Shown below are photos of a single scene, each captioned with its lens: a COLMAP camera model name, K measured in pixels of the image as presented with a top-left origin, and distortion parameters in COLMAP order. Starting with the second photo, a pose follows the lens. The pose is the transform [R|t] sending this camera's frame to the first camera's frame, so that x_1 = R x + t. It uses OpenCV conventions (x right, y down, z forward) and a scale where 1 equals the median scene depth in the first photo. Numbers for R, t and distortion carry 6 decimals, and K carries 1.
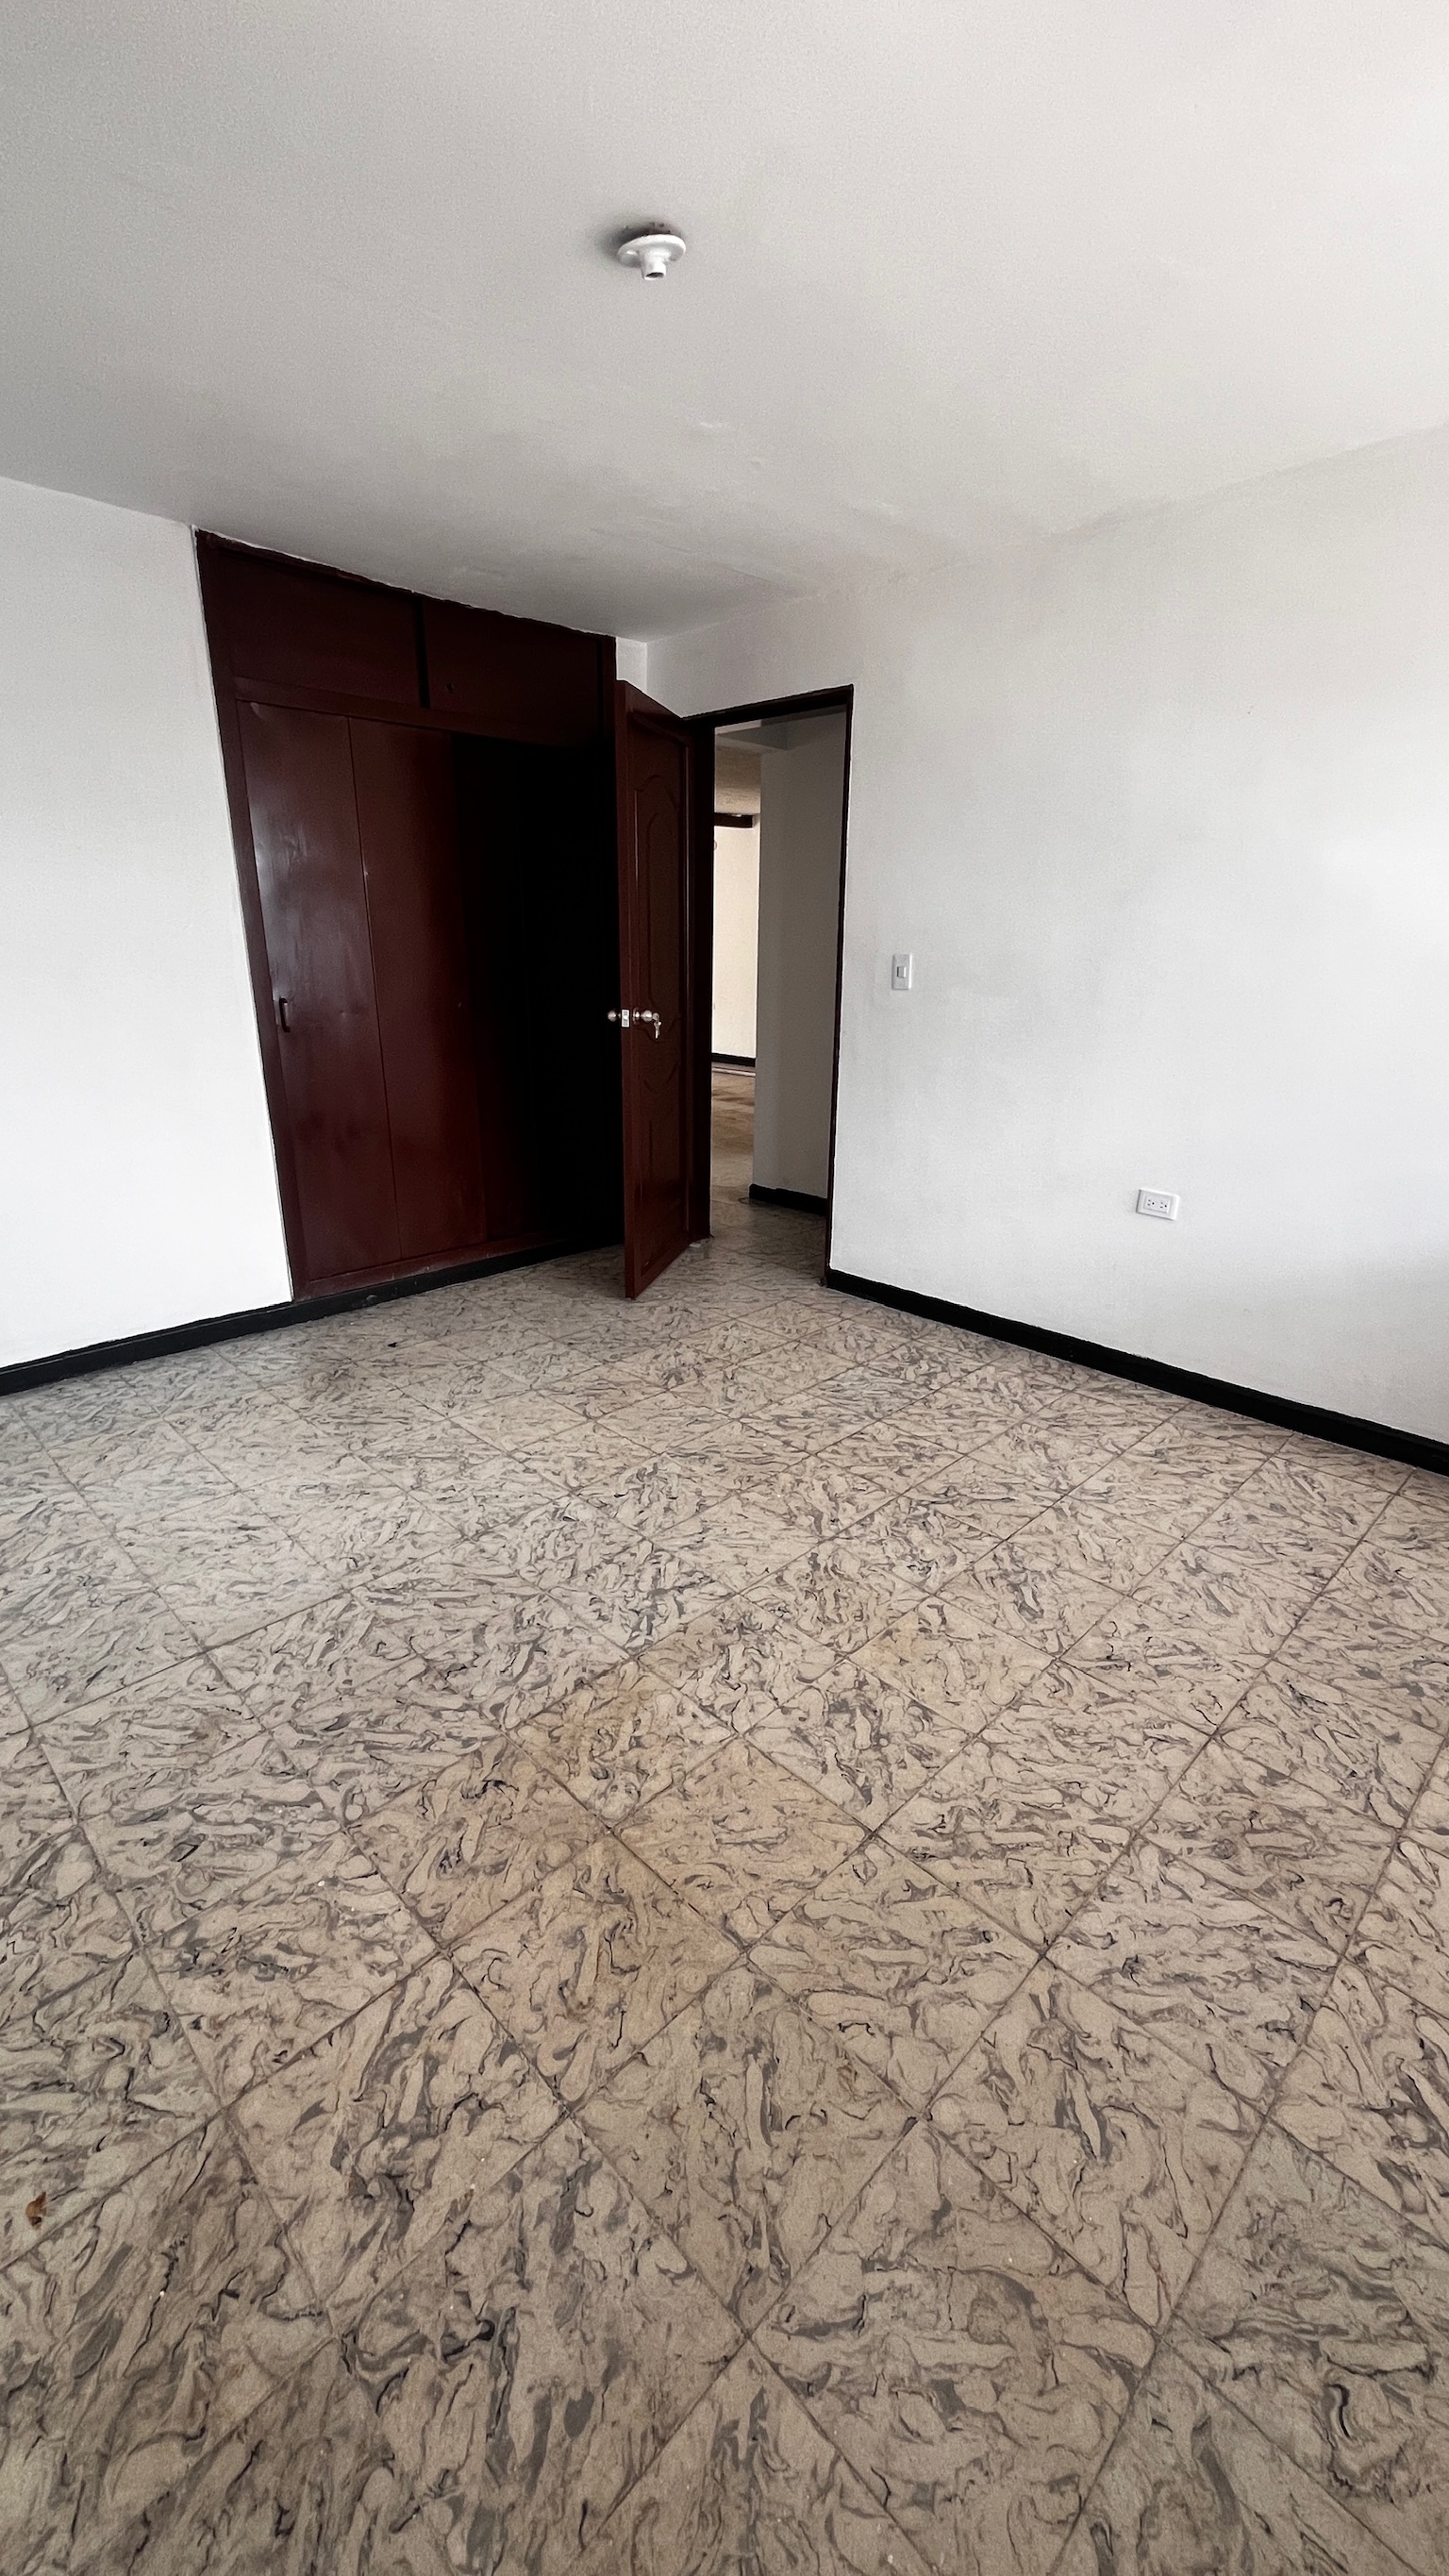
lens RADIAL K [[1045.2, 0, 724.6], [0, 1045.2, 1287.9], [0, 0, 1]] dist [0.000128, -0.000184]
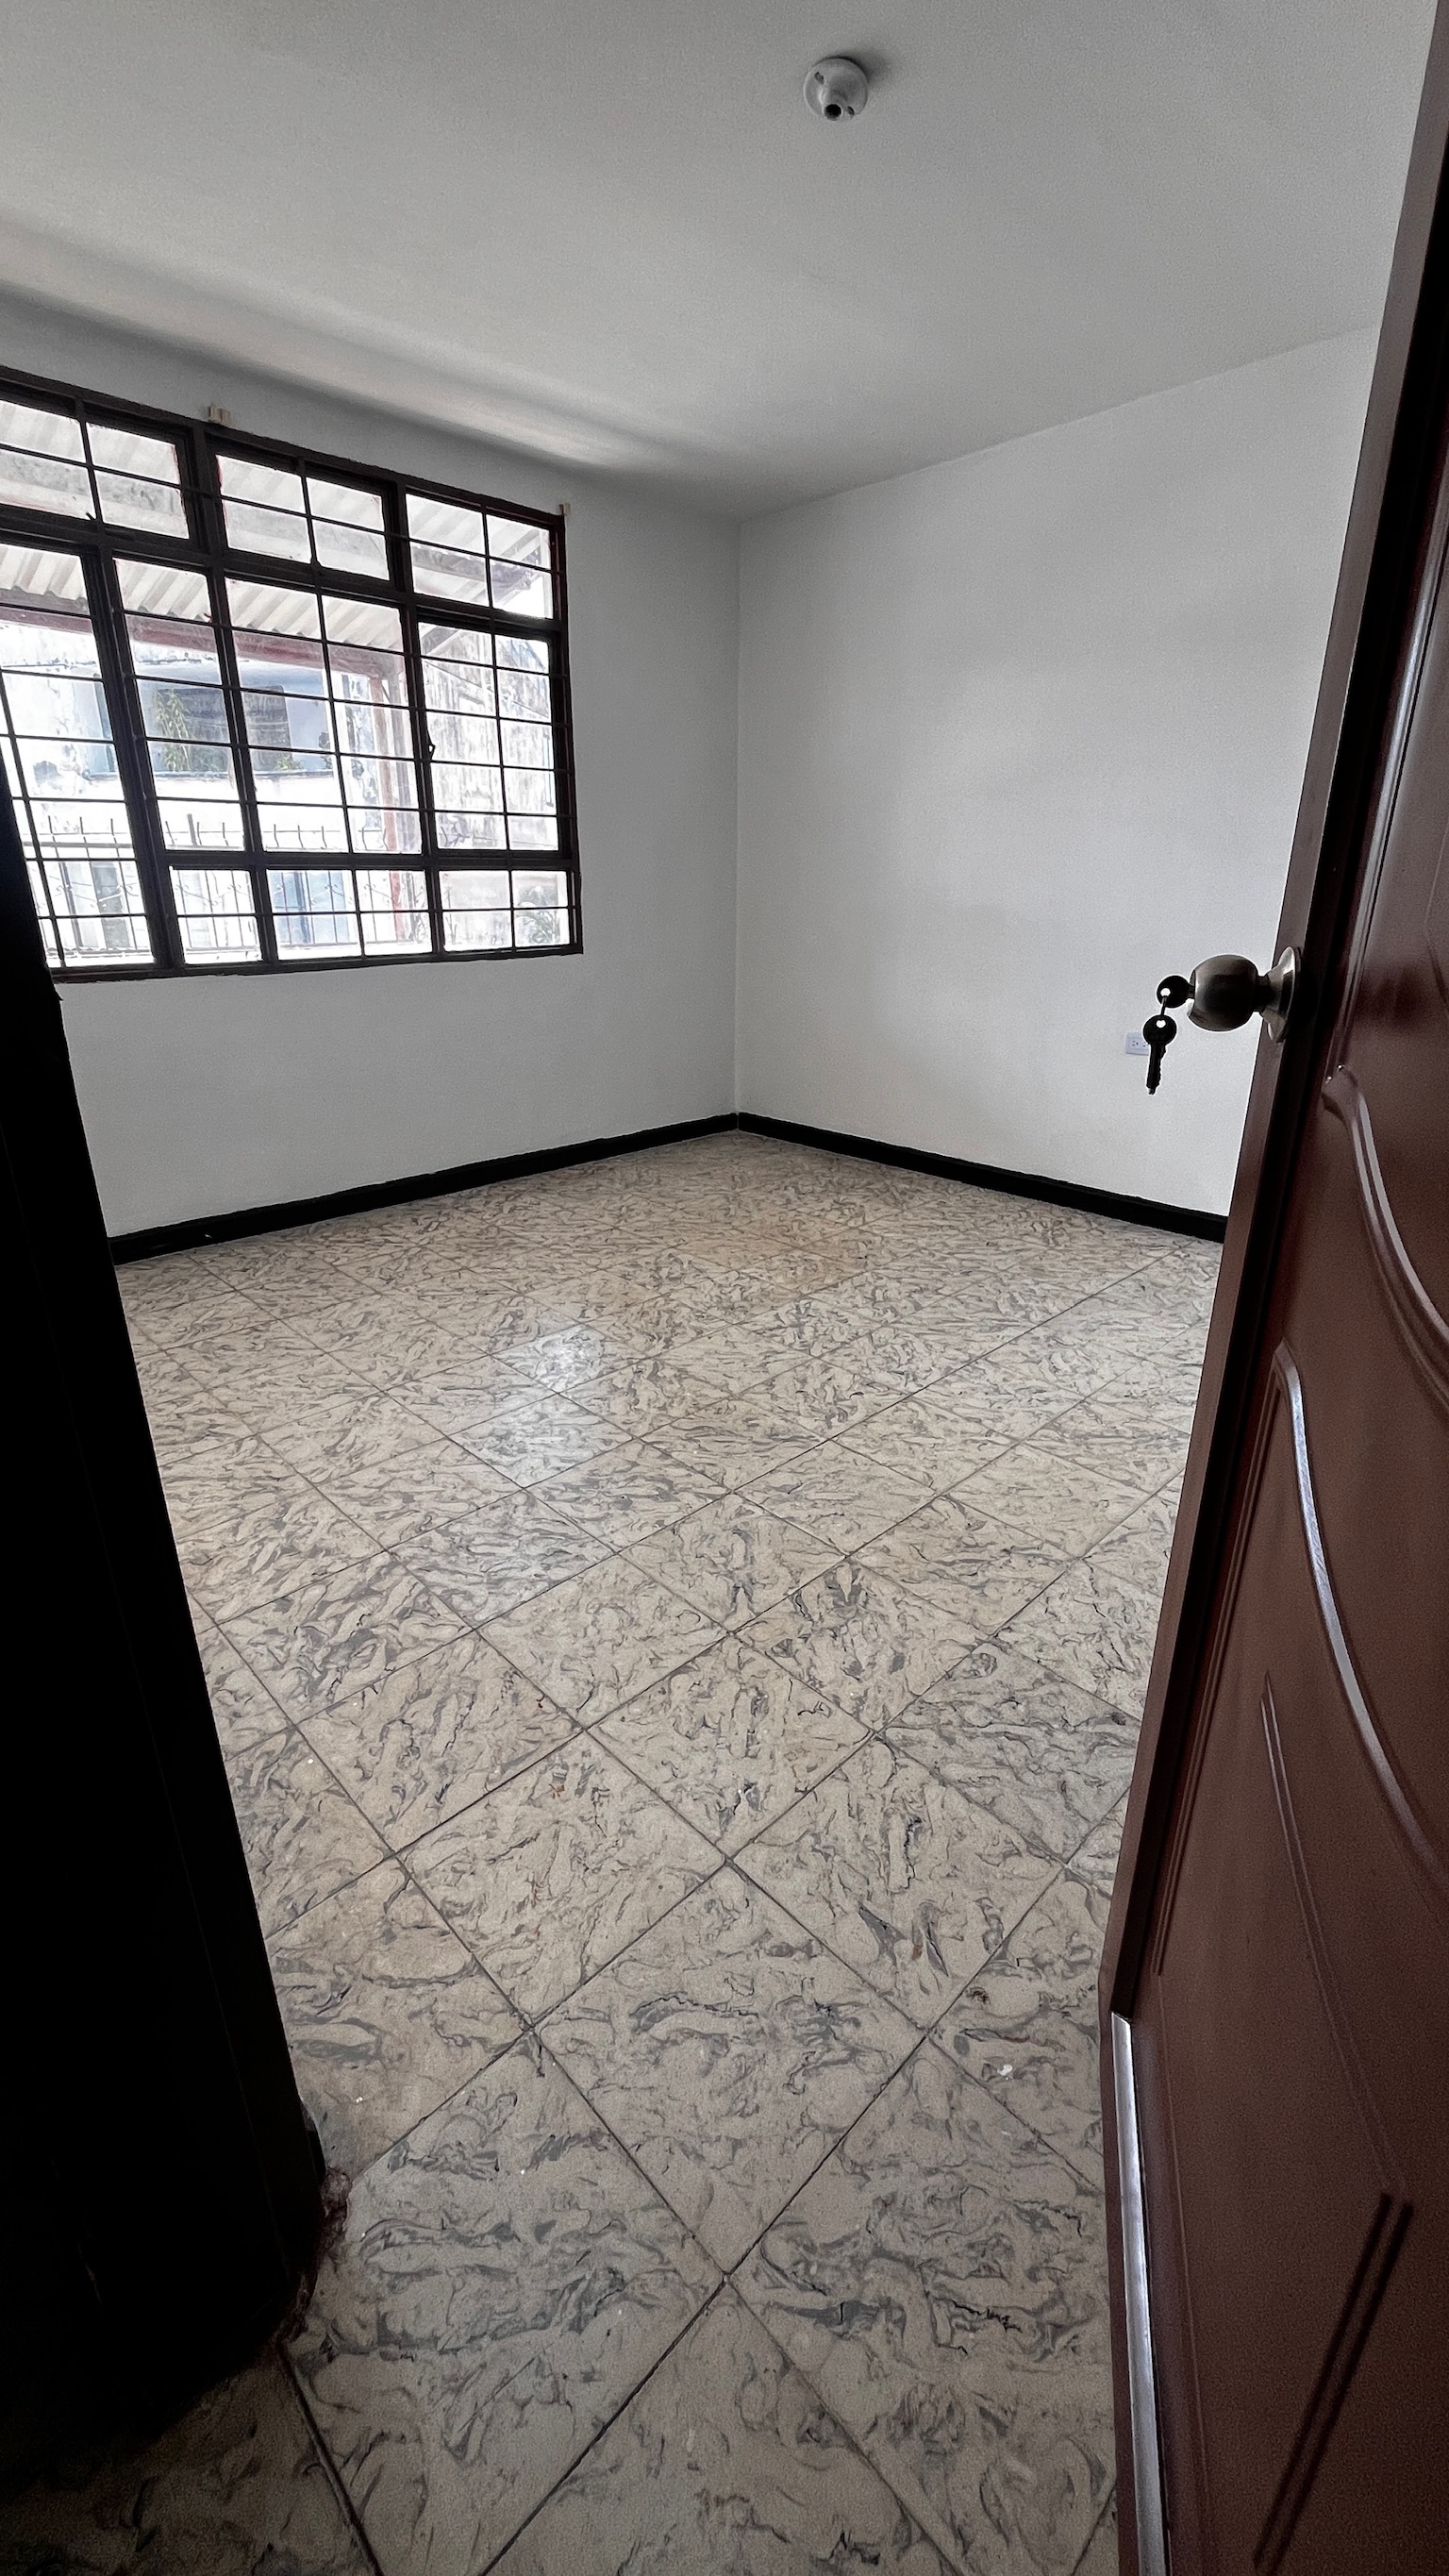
lens RADIAL K [[1045.2, 0, 727.3], [0, 1045.2, 1271.0], [0, 0, 1]] dist [0.000128, -0.000184]
pose [[-0.999925, -0.011838, 0.003059, 0.017316], [-0.007214, 0.773159, 0.634171, -0.545666], [-0.009873, 0.634102, -0.773187, 1.873222]]
